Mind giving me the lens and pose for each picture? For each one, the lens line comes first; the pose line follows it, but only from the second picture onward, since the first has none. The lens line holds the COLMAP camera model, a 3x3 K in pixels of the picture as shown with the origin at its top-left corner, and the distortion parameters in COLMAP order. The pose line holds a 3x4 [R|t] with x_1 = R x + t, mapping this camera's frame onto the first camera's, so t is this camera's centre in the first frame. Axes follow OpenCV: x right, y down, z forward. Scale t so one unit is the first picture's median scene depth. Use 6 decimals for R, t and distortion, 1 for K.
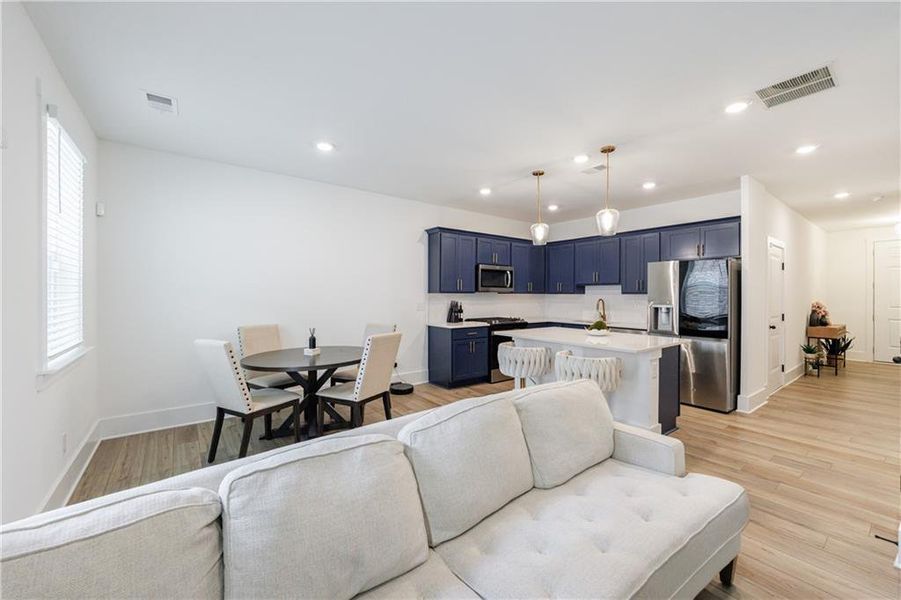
lens RADIAL K [[357.6, 0, 456.8], [0, 357.6, 292.2], [0, 0, 1]] dist [-0.010363, 0.001060]
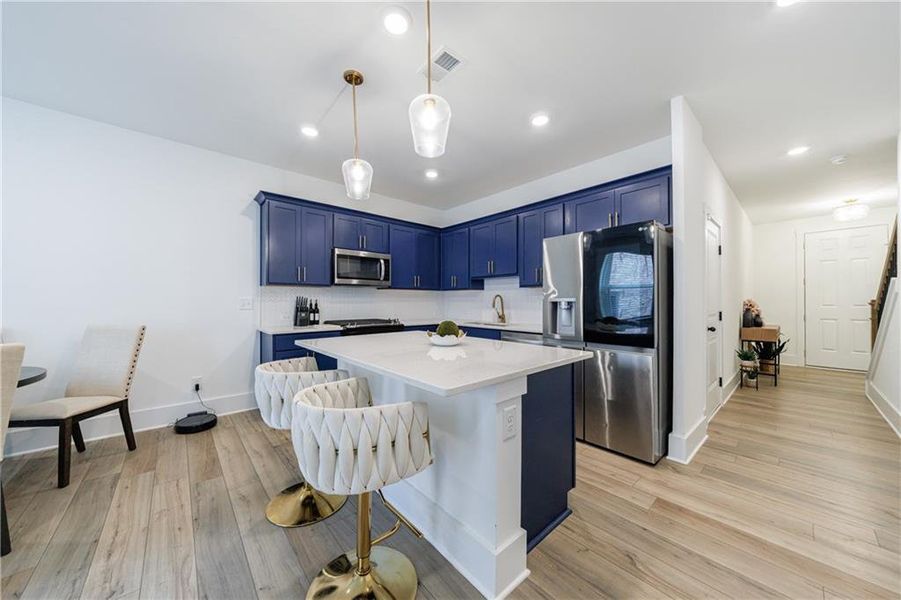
lens RADIAL K [[308.8, 0, 446.6], [0, 308.8, 299.3], [0, 0, 1]] dist [-0.003298, -0.000439]
pose [[0.997410, -0.001610, 0.071909, 0.255289], [0.001828, 0.999994, -0.002964, 0.032520], [-0.071903, 0.003088, 0.997407, 0.344525]]
